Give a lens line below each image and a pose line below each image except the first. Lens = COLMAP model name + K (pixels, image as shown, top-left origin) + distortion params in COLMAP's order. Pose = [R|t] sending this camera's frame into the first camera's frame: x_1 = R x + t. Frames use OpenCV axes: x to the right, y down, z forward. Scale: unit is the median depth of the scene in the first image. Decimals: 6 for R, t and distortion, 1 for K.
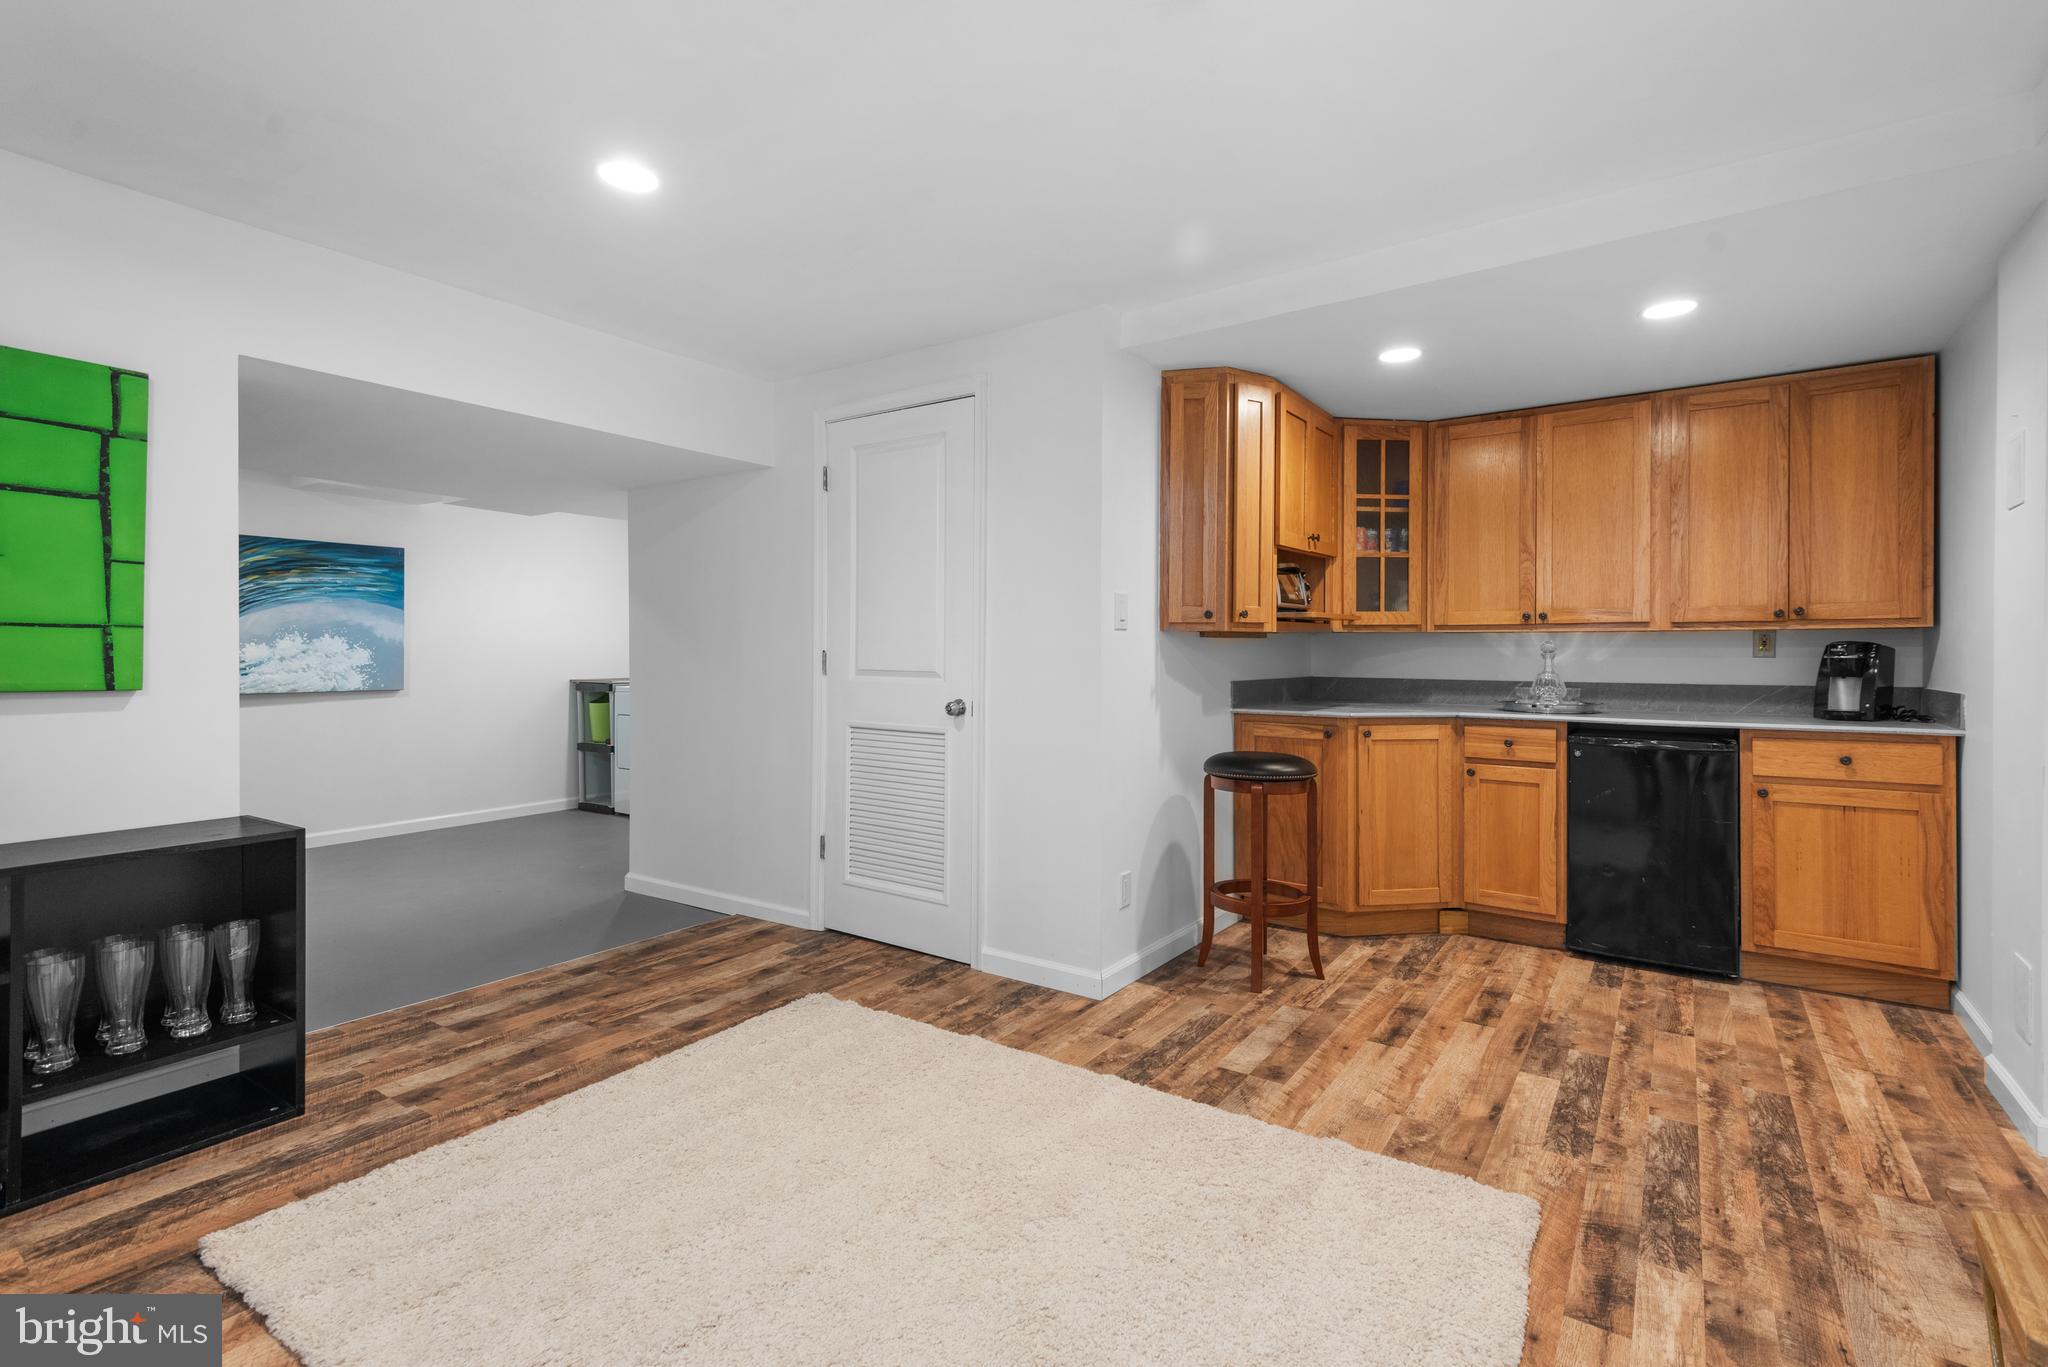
lens RADIAL K [[921.6, 0, 1048.8], [0, 921.6, 640.7], [0, 0, 1]] dist [0.037217, -0.020736]
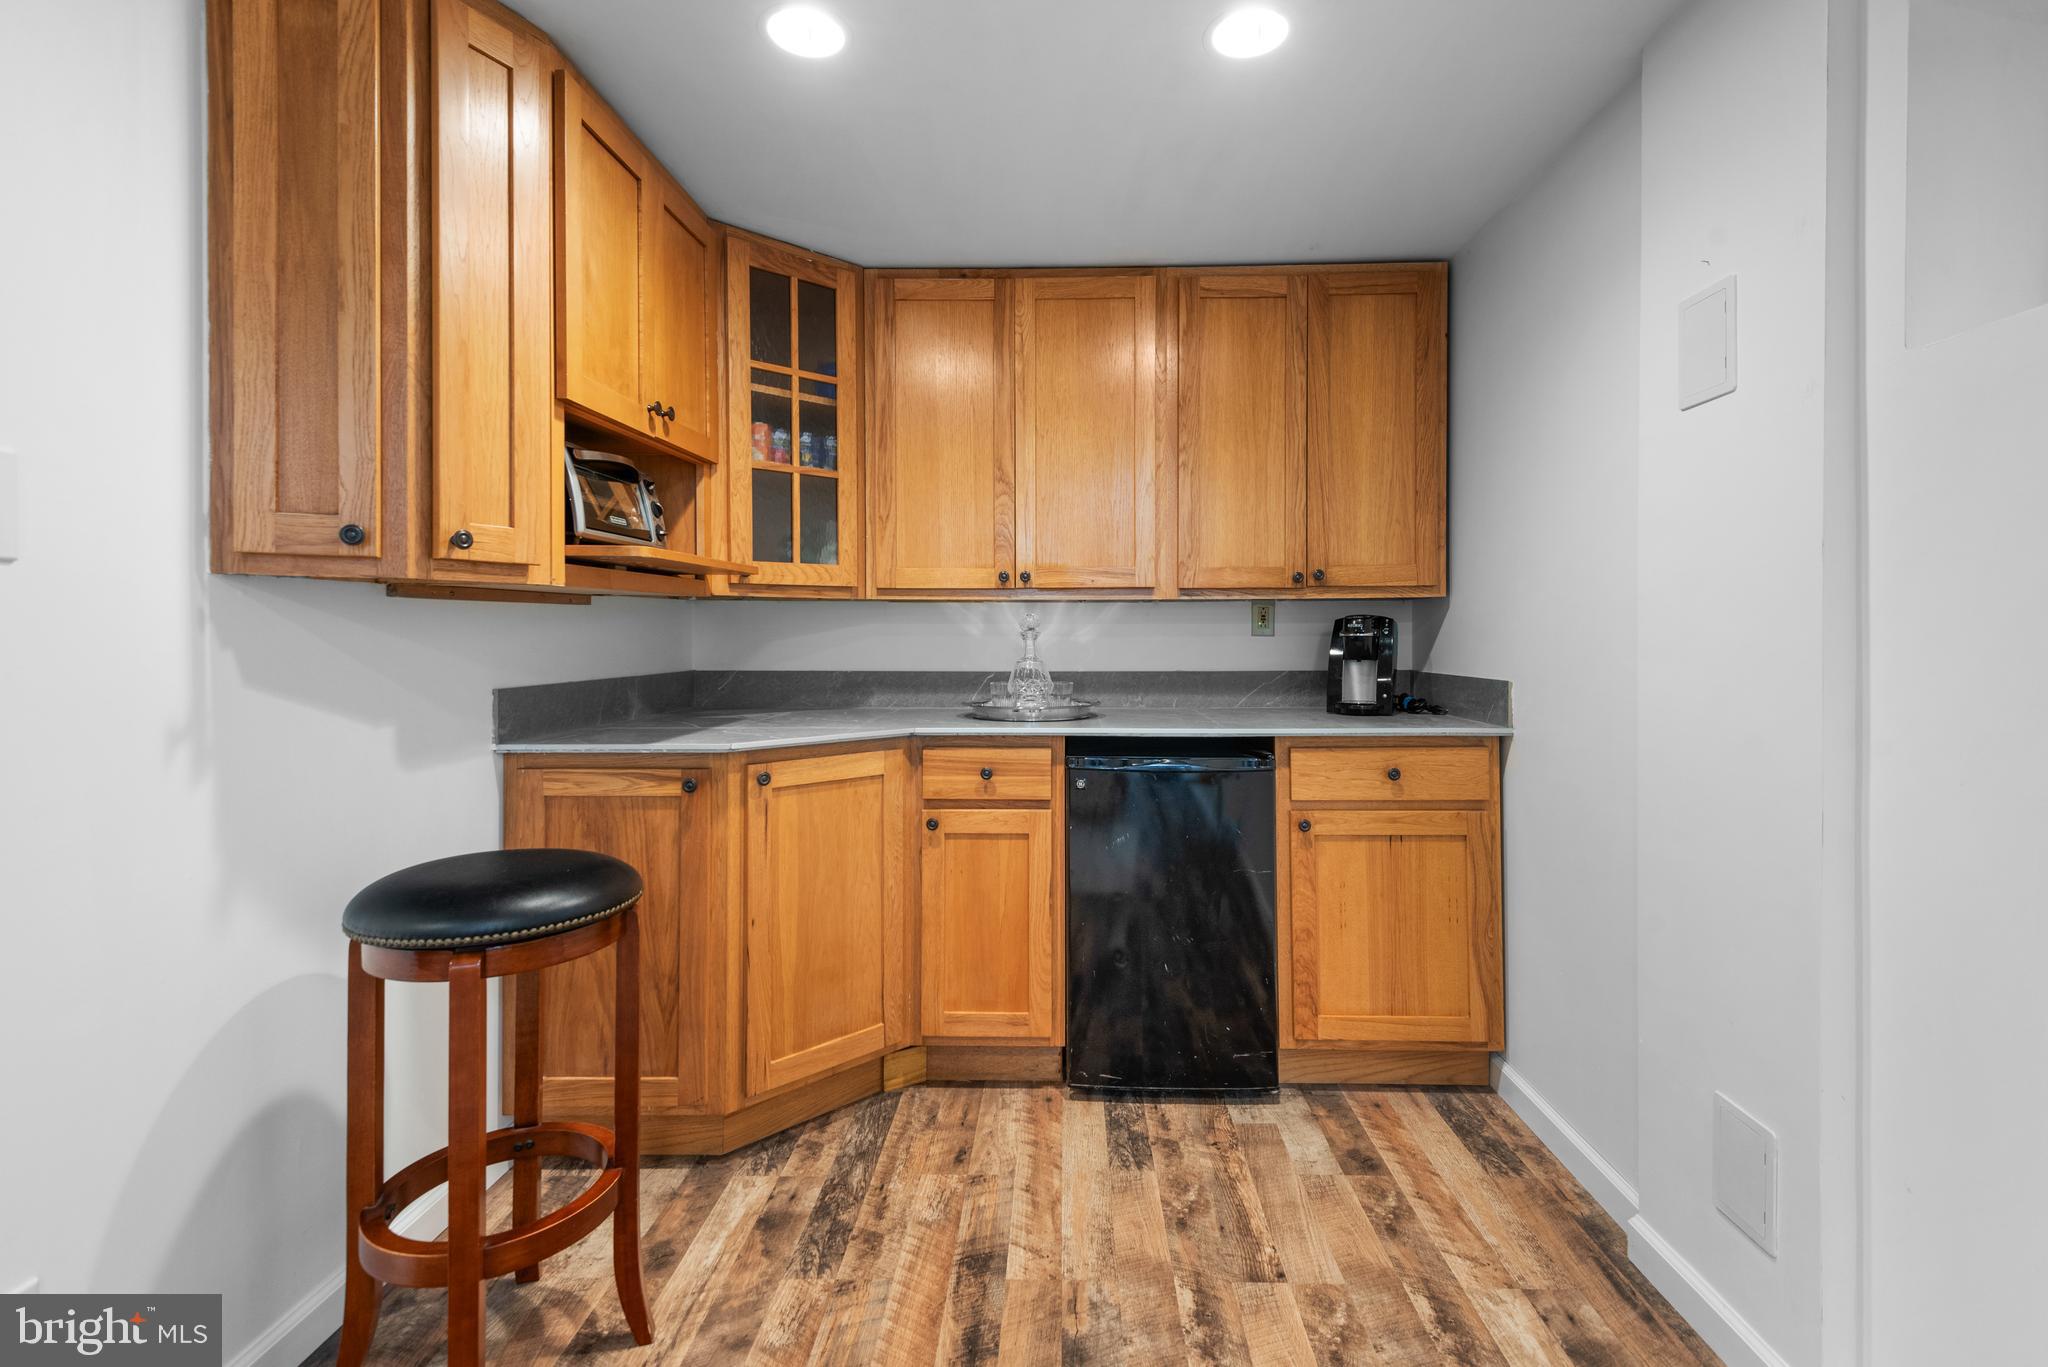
lens RADIAL K [[934.3, 0, 1048.6], [0, 934.3, 662.8], [0, 0, 1]] dist [0.030803, -0.013011]
pose [[0.838260, -0.019857, 0.544910, 0.196960], [-0.003757, 0.999103, 0.042188, 0.008570], [-0.545259, -0.037411, 0.837433, 0.475217]]
